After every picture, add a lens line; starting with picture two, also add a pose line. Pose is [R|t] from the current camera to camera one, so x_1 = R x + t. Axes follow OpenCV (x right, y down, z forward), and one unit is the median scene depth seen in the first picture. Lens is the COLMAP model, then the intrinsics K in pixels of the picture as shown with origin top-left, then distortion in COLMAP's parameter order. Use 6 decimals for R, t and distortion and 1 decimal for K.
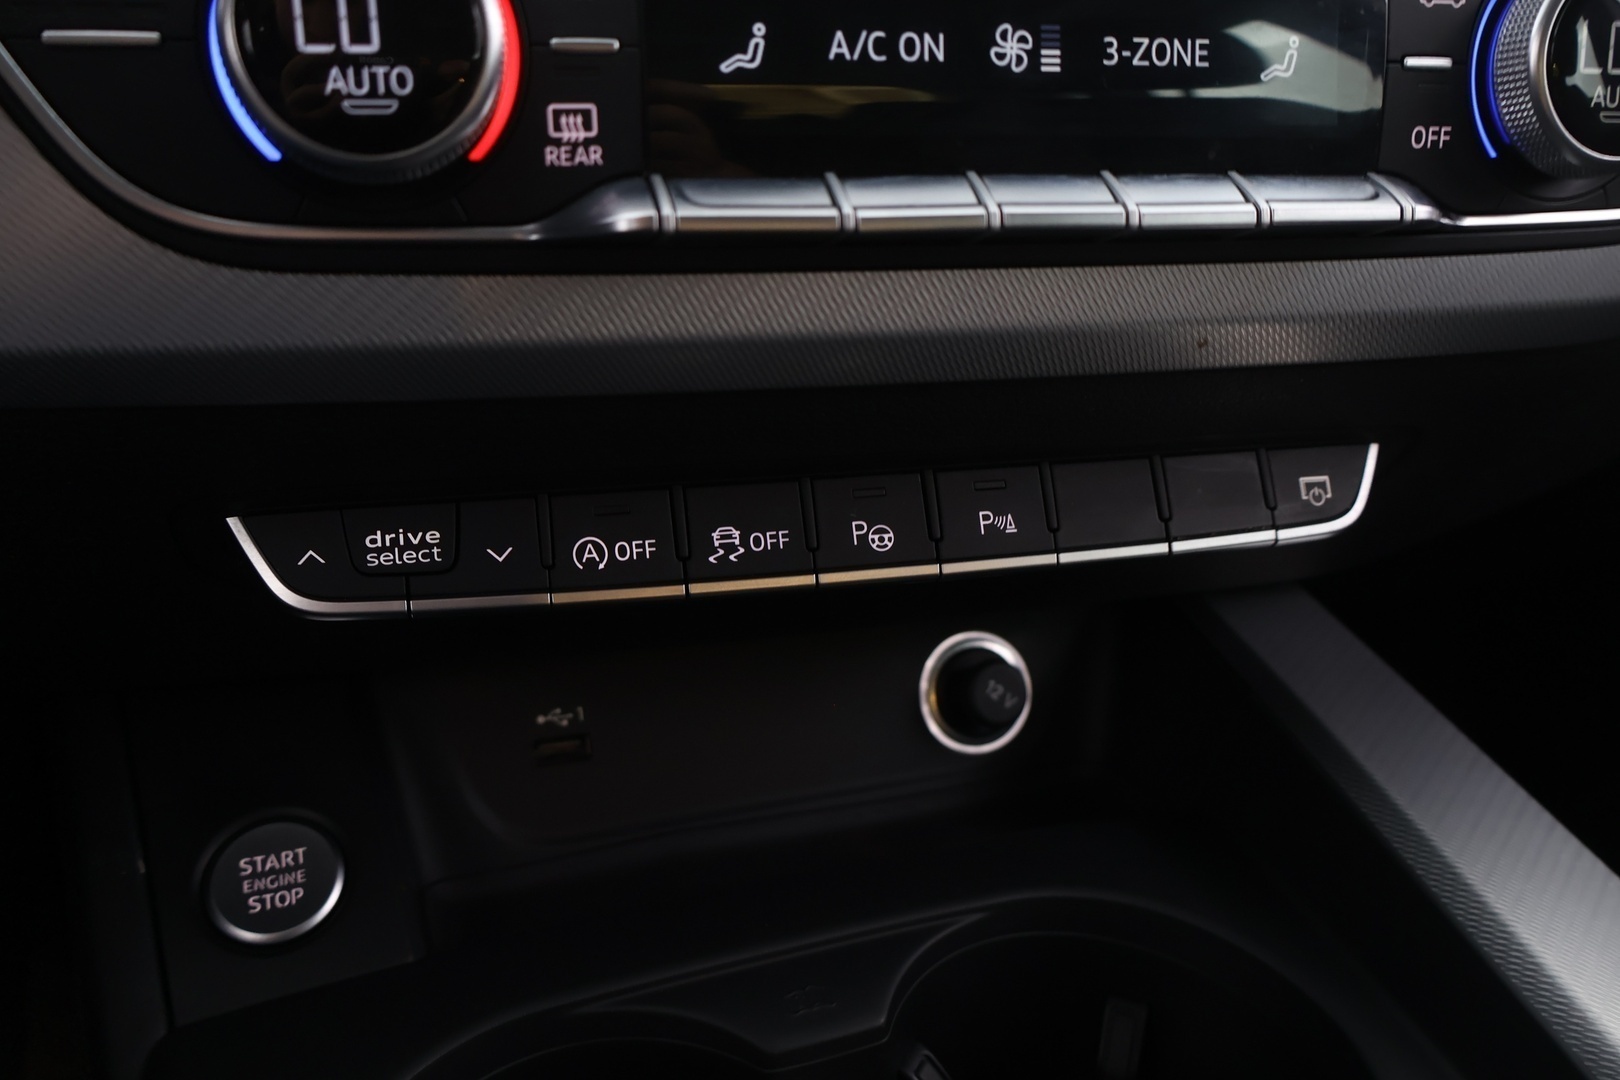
lens RADIAL K [[1421.3, 0, 810.0], [0, 1421.3, 540.0], [0, 0, 1]] dist [-0.003808, 0.015922]
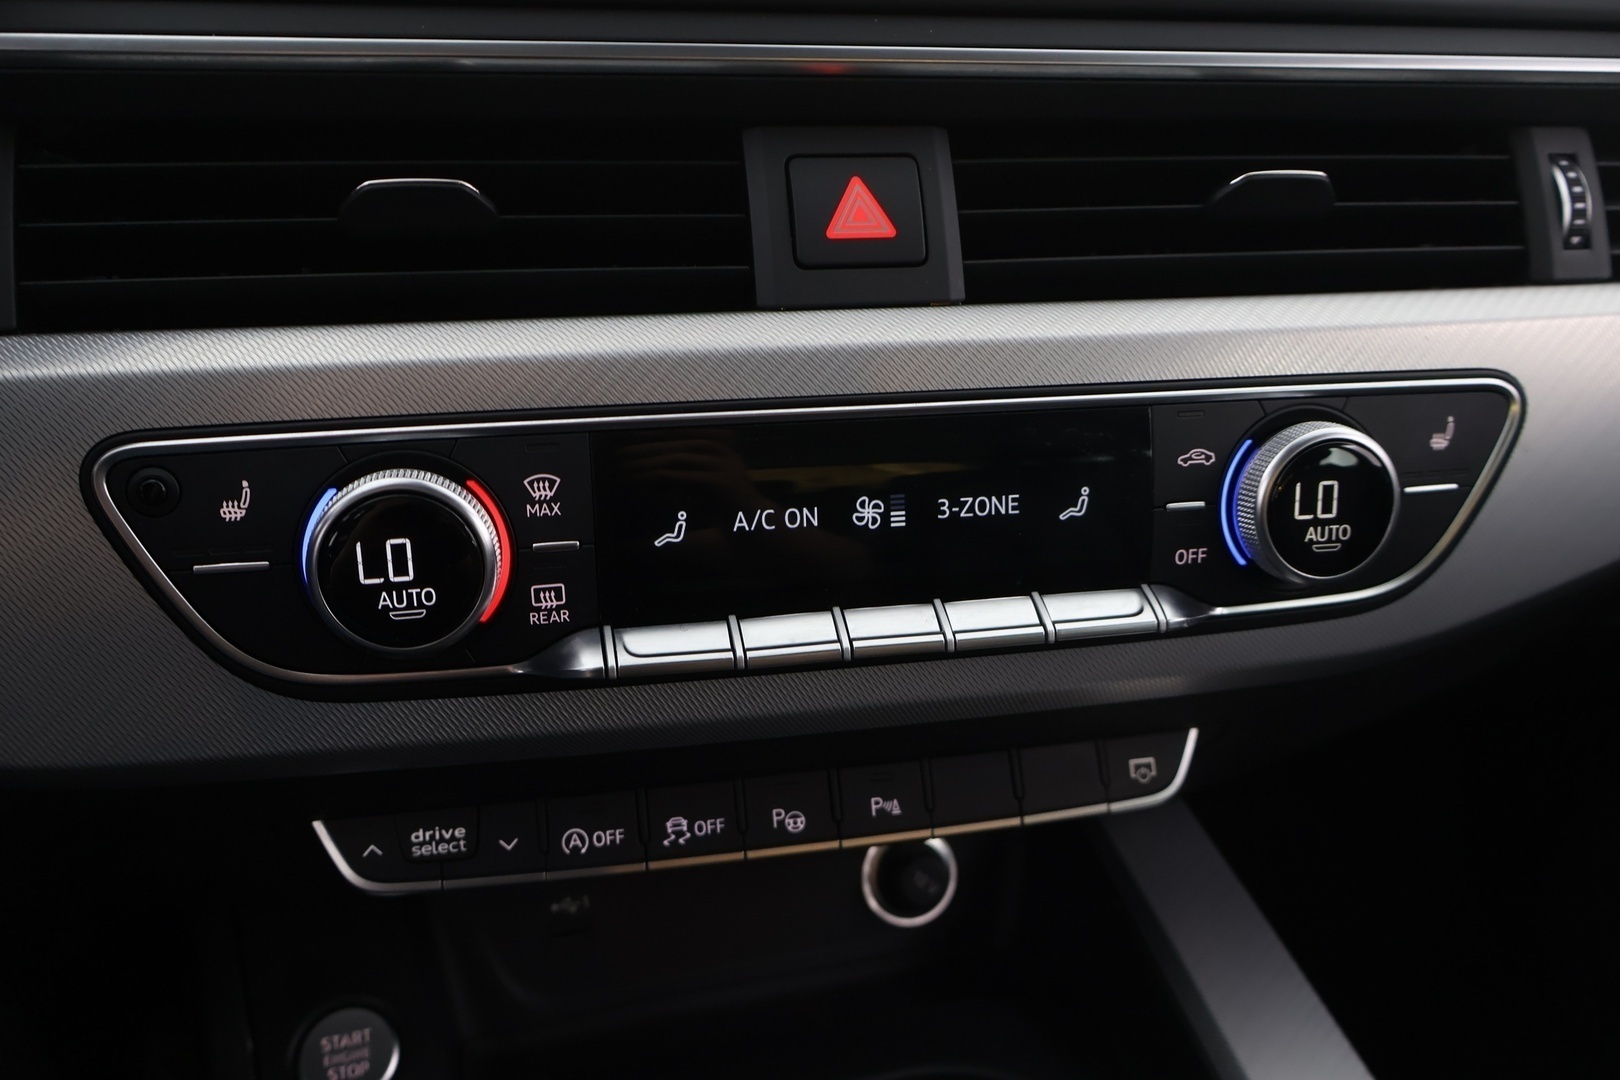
lens RADIAL K [[1421.3, 0, 810.0], [0, 1421.3, 540.0], [0, 0, 1]] dist [-0.003808, 0.015922]
pose [[0.998735, 0.004605, -0.050067, 0.144033], [-0.003893, 0.999890, 0.014304, -0.316157], [0.050127, -0.014091, 0.998643, -0.360219]]
